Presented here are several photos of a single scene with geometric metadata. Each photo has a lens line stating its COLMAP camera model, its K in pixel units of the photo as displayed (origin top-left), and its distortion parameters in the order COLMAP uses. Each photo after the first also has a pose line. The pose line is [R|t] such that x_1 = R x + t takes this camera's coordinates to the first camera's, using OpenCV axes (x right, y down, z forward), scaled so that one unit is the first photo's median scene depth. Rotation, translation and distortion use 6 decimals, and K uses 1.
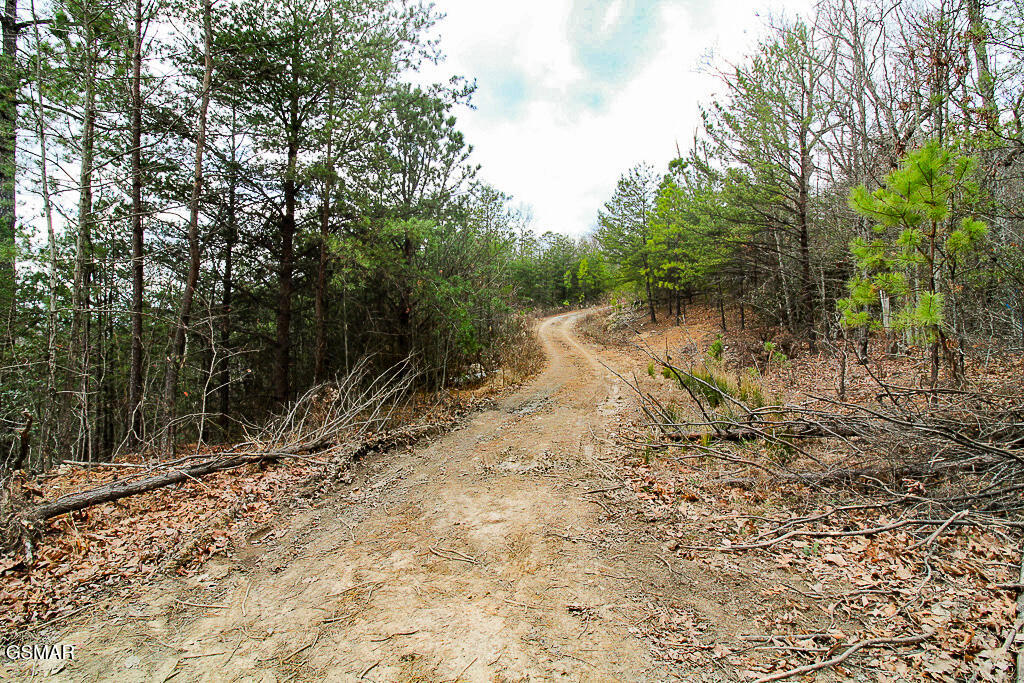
lens RADIAL K [[441.3, 0, 514.1], [0, 441.3, 322.5], [0, 0, 1]] dist [-0.001620, -0.000236]
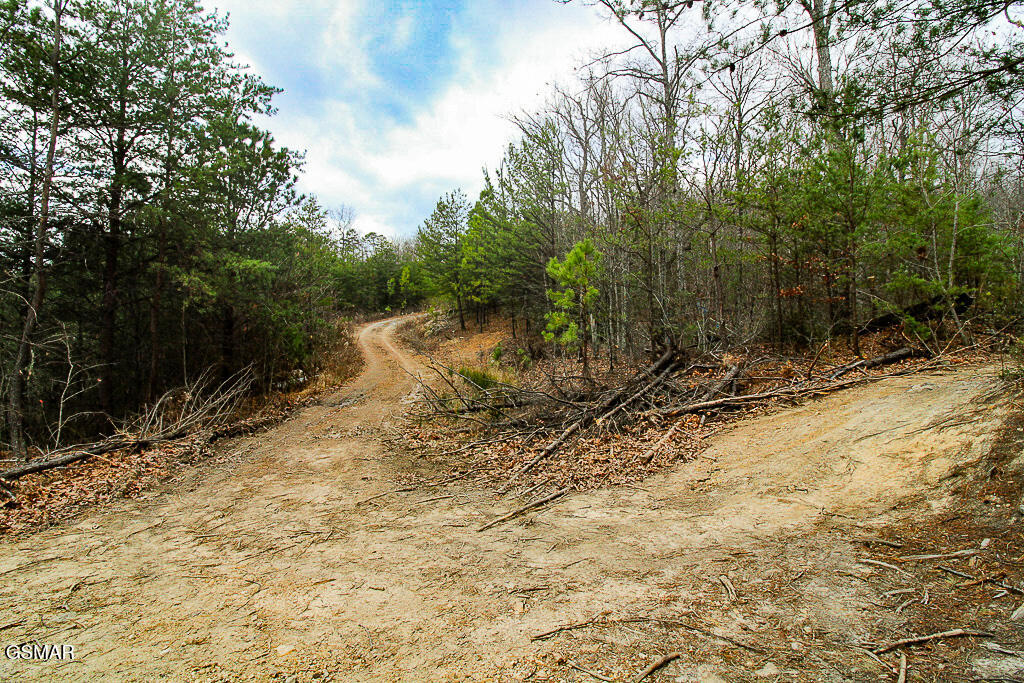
lens RADIAL K [[441.3, 0, 514.1], [0, 441.3, 322.5], [0, 0, 1]] dist [-0.001620, -0.000236]
pose [[0.925842, 0.012061, 0.377718, -0.002620], [-0.010803, 0.999927, -0.005451, -0.022642], [-0.377756, 0.000966, 0.925905, -0.217010]]
